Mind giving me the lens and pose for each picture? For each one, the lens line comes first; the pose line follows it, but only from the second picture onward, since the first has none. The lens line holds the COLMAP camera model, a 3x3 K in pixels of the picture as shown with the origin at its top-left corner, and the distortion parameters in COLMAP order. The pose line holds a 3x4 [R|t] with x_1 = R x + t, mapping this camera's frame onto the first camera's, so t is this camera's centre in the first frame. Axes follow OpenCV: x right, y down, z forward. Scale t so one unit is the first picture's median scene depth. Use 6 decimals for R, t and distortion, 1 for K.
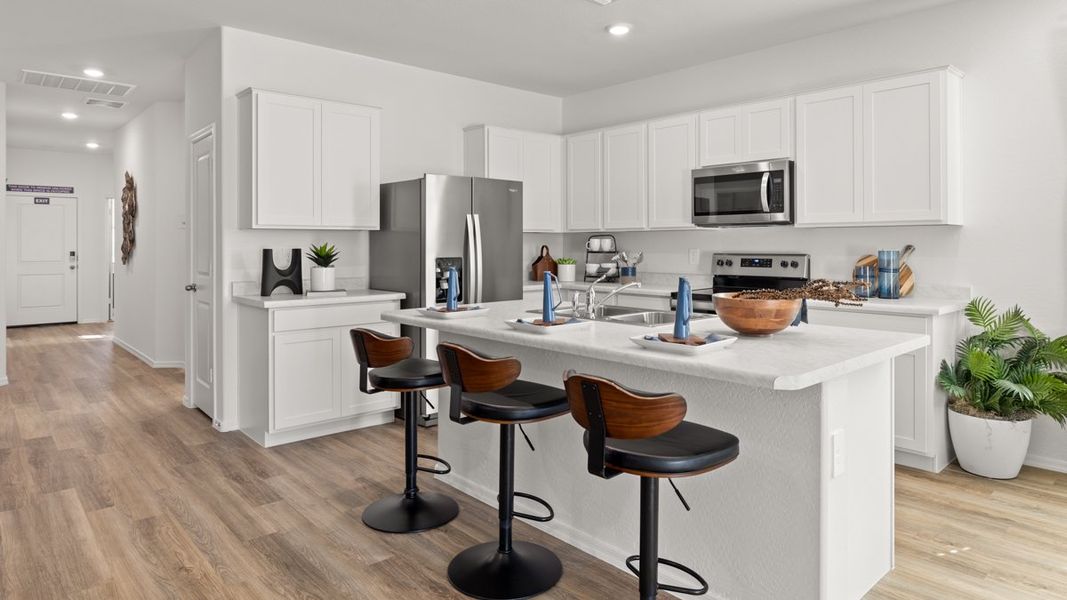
lens RADIAL K [[629.6, 0, 538.2], [0, 629.6, 245.1], [0, 0, 1]] dist [-0.002746, -0.000630]
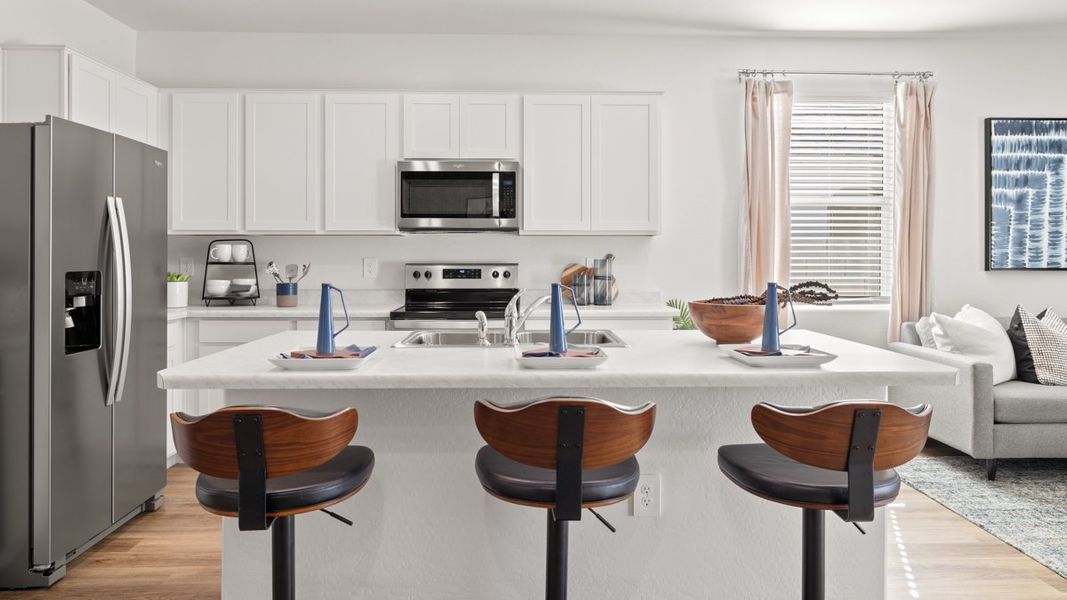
lens RADIAL K [[701.8, 0, 535.1], [0, 701.8, 256.9], [0, 0, 1]] dist [0.003091, -0.008109]
pose [[0.655807, 0.005115, 0.754911, -0.378953], [-0.000991, 0.999982, -0.005914, 0.011599], [-0.754928, 0.003130, 0.655801, 0.313212]]
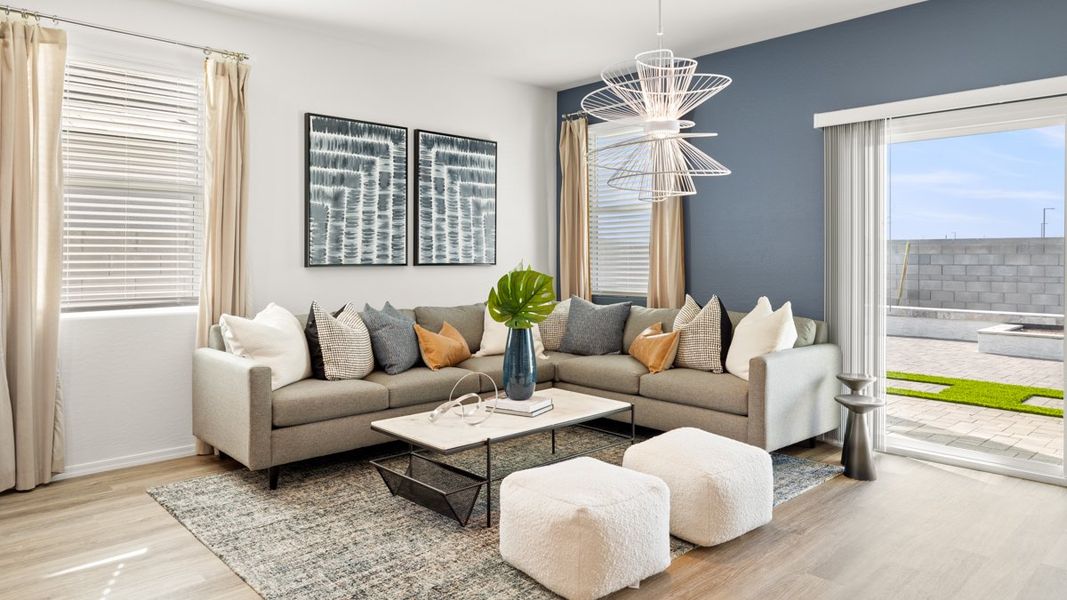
lens RADIAL K [[701.8, 0, 535.1], [0, 701.8, 256.9], [0, 0, 1]] dist [0.003091, -0.008109]
pose [[-0.027205, 0.001682, 0.999628, -0.170591], [-0.000234, 0.999999, -0.001689, 0.011972], [-0.999630, -0.000279, -0.027205, 0.165143]]
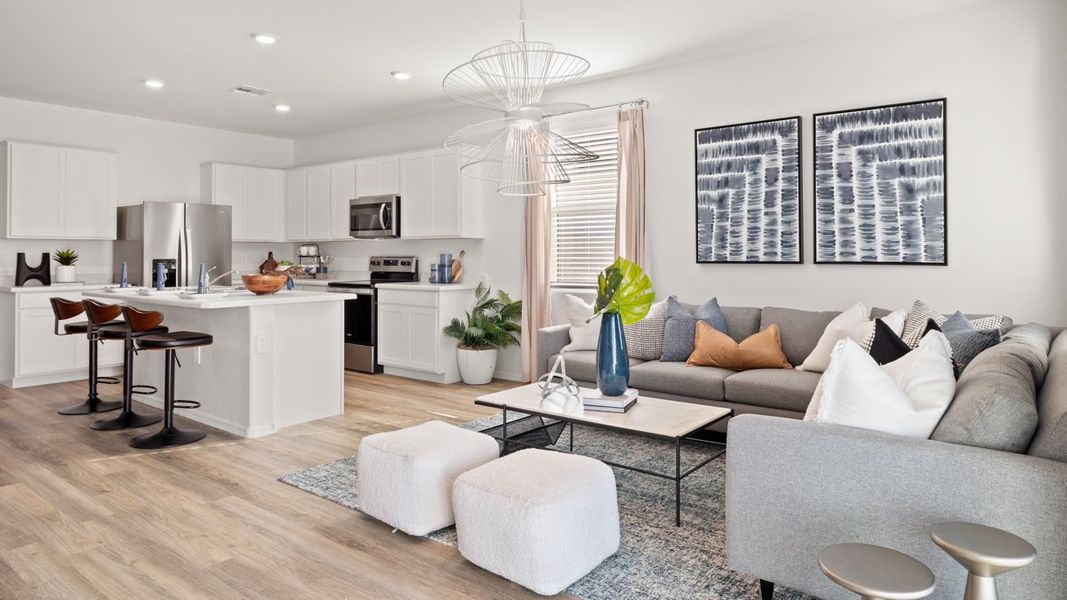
lens RADIAL K [[649.8, 0, 535.0], [0, 649.8, 250.9], [0, 0, 1]] dist [-0.003286, -0.000543]
pose [[0.986629, 0.001565, 0.162973, 0.493695], [-0.000407, 0.999974, -0.007137, 0.012267], [-0.162980, 0.006975, 0.986605, -0.657409]]
